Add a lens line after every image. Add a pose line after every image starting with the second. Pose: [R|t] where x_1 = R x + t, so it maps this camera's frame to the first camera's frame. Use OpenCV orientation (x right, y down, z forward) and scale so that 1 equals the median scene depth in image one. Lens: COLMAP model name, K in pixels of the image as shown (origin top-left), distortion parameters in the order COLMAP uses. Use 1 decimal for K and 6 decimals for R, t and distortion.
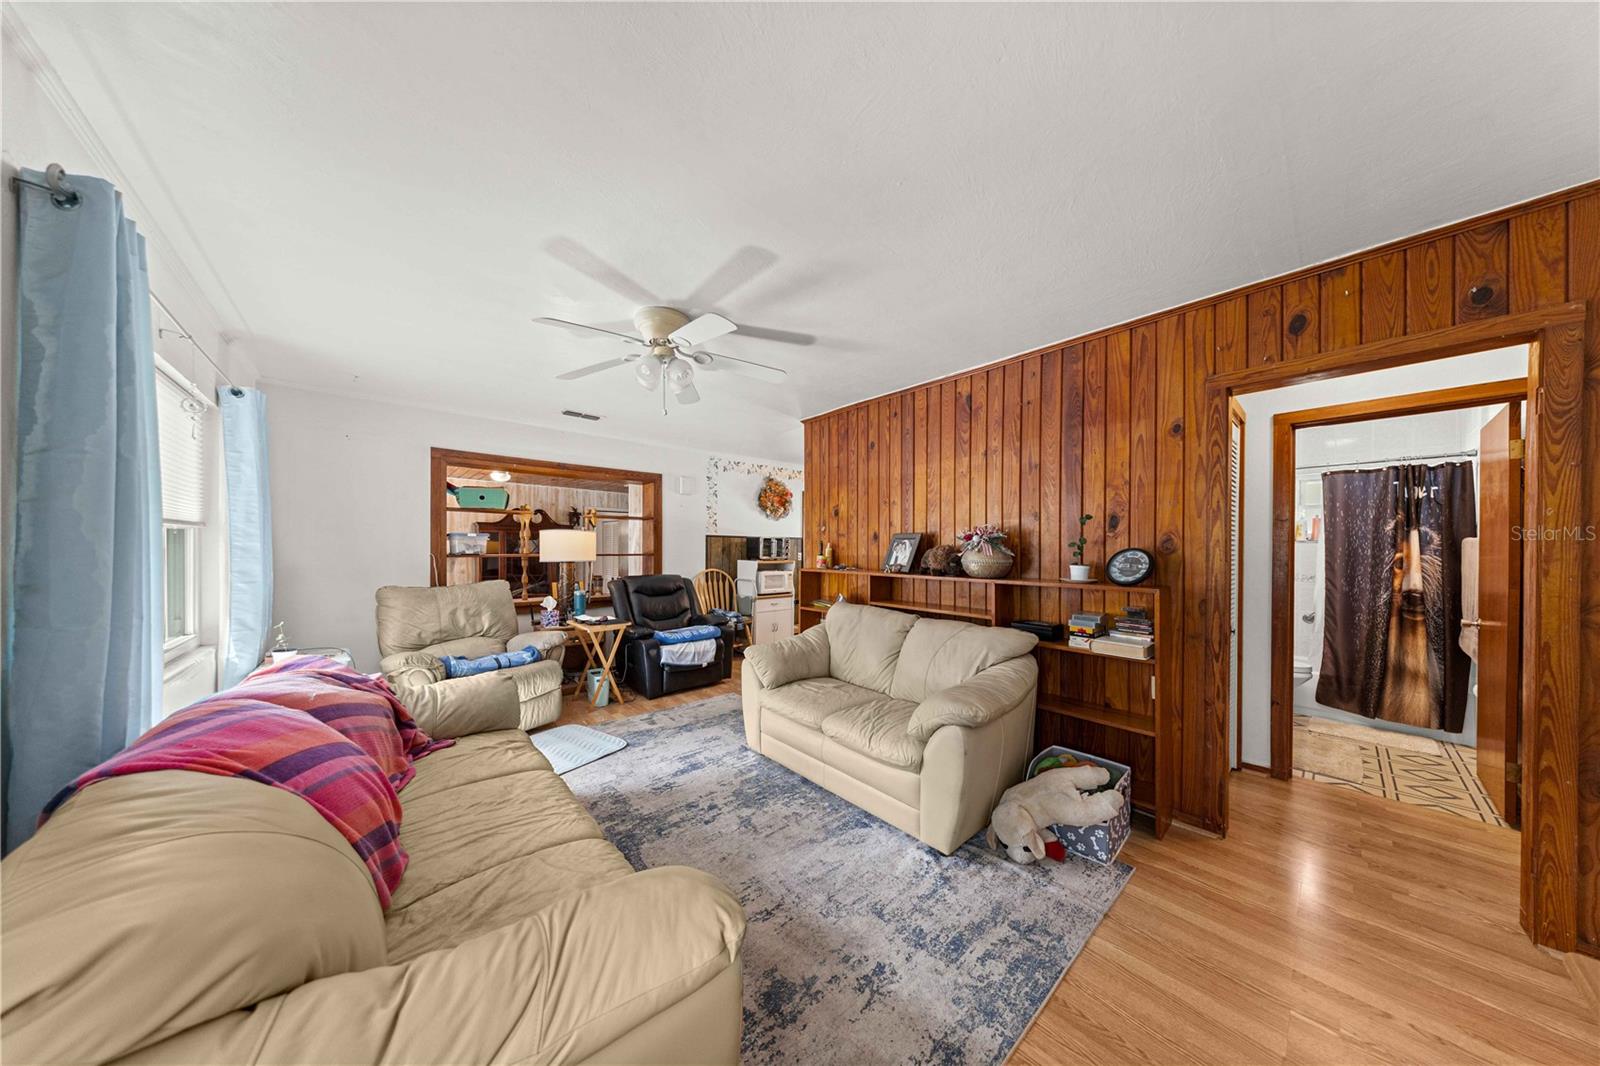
lens RADIAL K [[476.0, 0, 800.8], [0, 476.0, 545.5], [0, 0, 1]] dist [-0.000401, -0.000018]
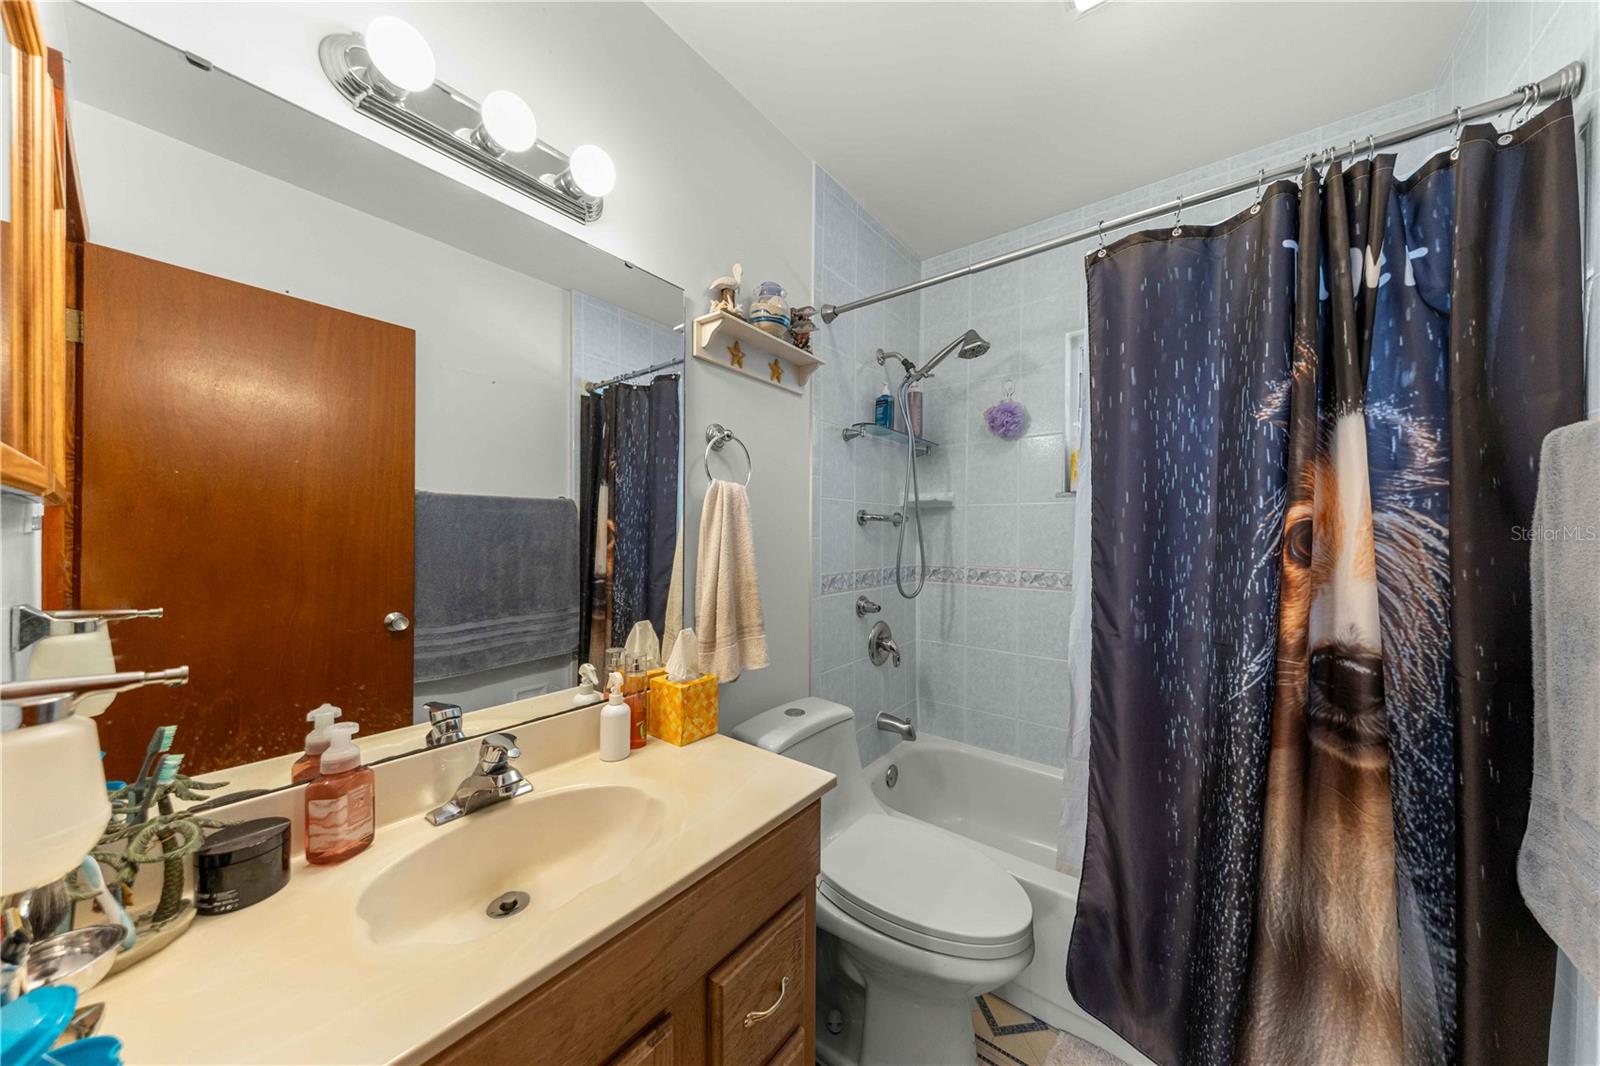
lens RADIAL K [[525.9, 0, 797.7], [0, 525.9, 532.2], [0, 0, 1]] dist [0.001034, 0.000066]
pose [[0.984464, -0.001549, 0.175579, 0.931477], [0.000576, 0.999984, 0.005587, 0.029335], [-0.175585, -0.005399, 0.984449, 0.760594]]
